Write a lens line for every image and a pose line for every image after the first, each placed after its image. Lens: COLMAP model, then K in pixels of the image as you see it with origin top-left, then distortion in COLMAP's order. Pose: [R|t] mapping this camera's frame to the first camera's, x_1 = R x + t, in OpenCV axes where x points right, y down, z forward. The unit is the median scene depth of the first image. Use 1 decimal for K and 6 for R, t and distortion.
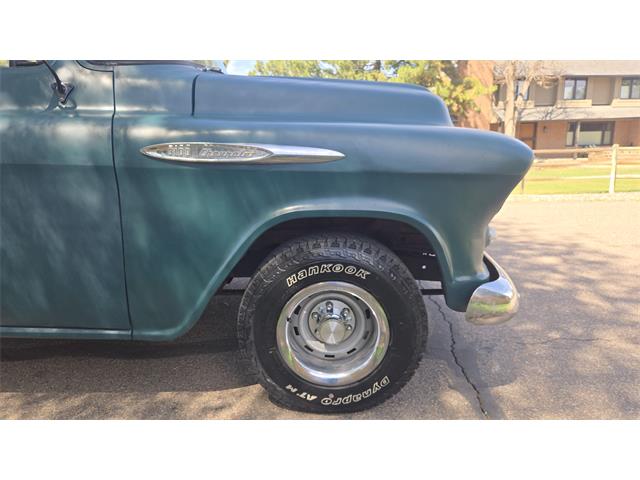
lens RADIAL K [[435.6, 0, 325.7], [0, 435.6, 240.4], [0, 0, 1]] dist [0.041390, -0.034716]
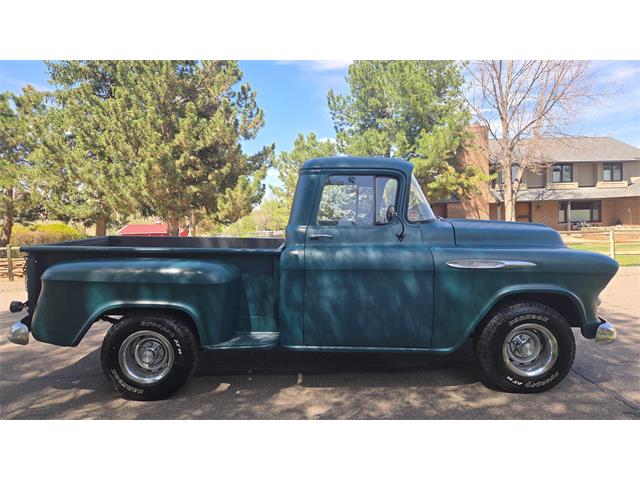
lens RADIAL K [[435.6, 0, 313.8], [0, 435.6, 236.2], [0, 0, 1]] dist [0.041390, -0.034716]
pose [[0.999975, -0.007056, 0.000227, -0.080766], [0.006990, 0.985097, -0.171859, 0.002831], [0.000989, 0.171856, 0.985122, -0.091792]]
